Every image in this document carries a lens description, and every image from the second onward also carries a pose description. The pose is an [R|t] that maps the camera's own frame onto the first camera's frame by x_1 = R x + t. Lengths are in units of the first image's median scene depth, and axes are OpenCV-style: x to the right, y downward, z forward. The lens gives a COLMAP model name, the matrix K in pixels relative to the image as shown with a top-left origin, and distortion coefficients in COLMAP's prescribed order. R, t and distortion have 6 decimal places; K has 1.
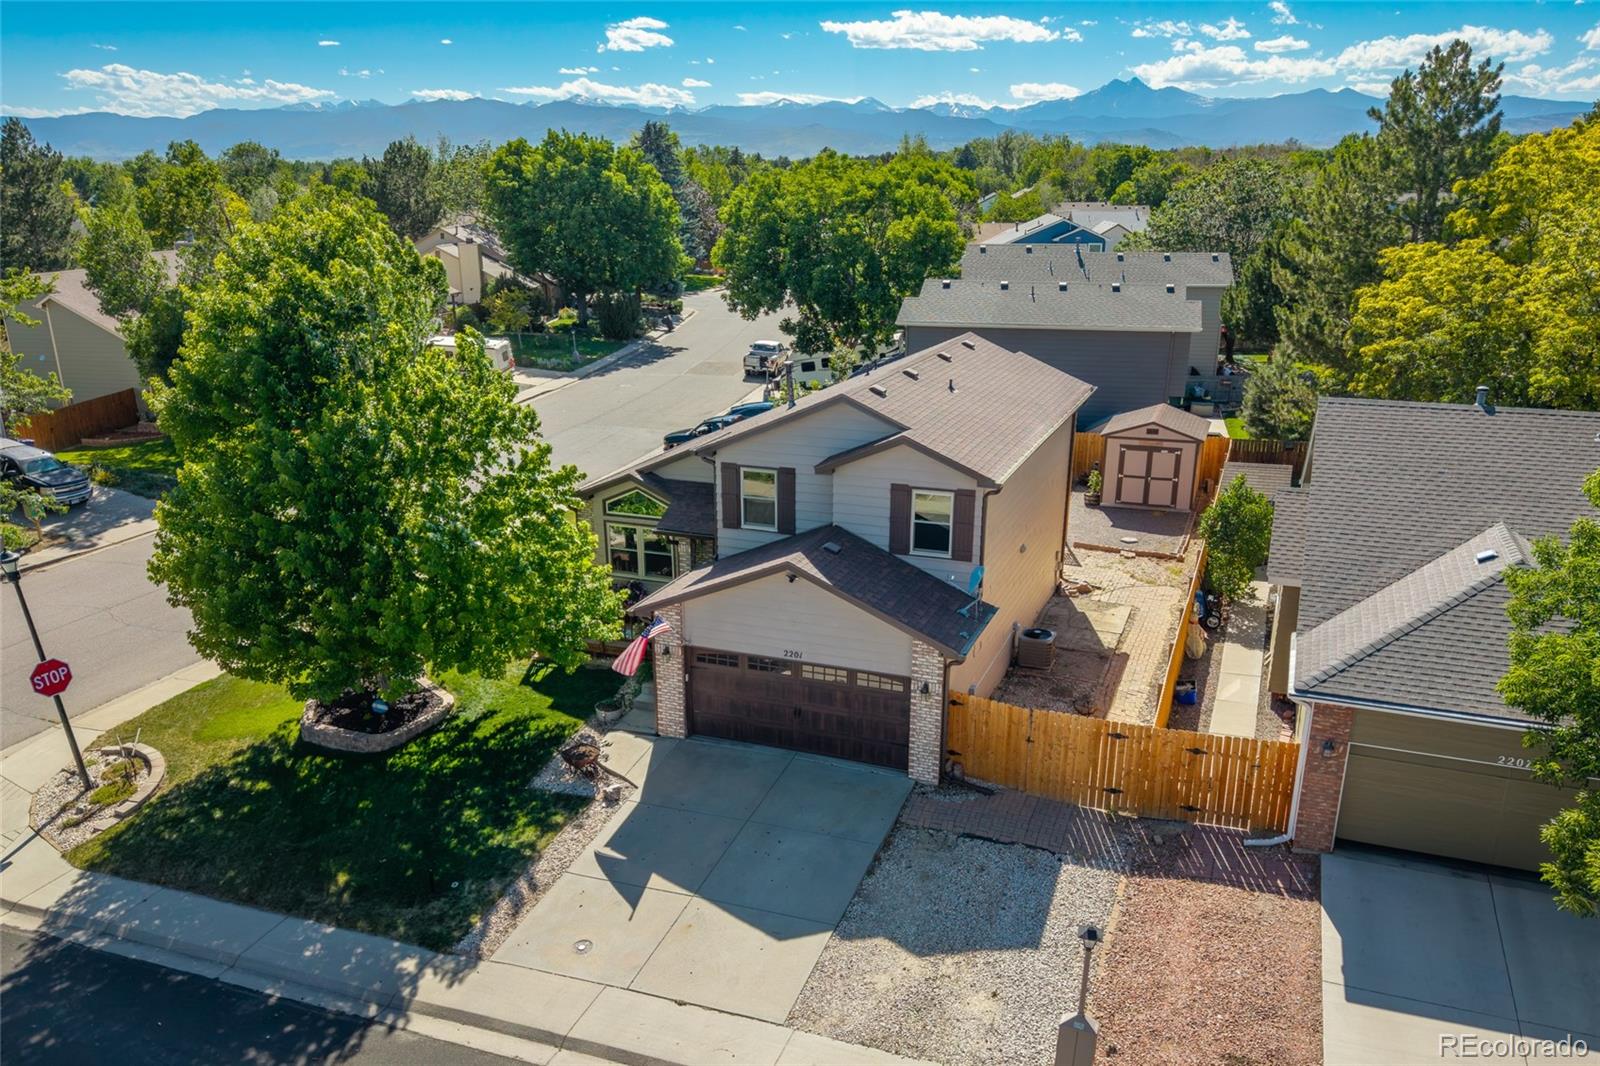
lens RADIAL K [[1119.4, 0, 801.8], [0, 1119.4, 621.0], [0, 0, 1]] dist [0.010041, 0.001360]
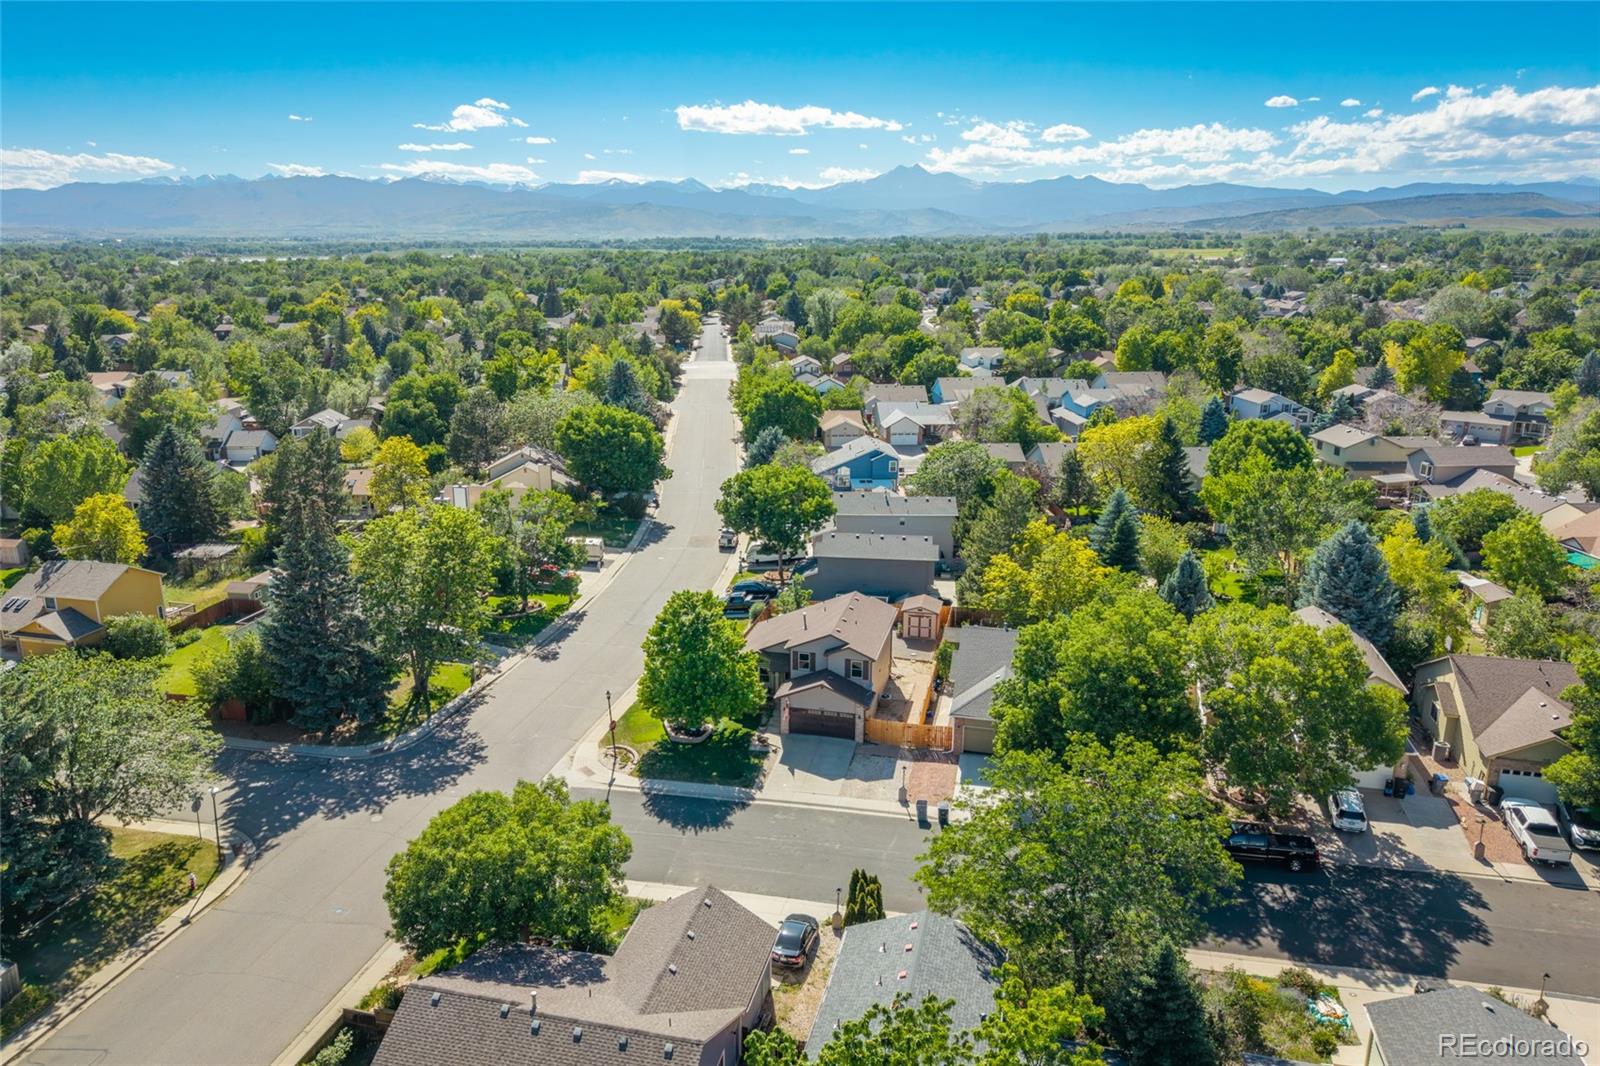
lens RADIAL K [[1082.7, 0, 769.1], [0, 1082.7, 532.1], [0, 0, 1]] dist [0.046614, 0.001275]
pose [[0.990409, -0.022974, 0.136245, -0.584590], [0.035363, 0.995384, -0.089225, -0.210586], [-0.133566, 0.093187, 0.986649, -2.271211]]
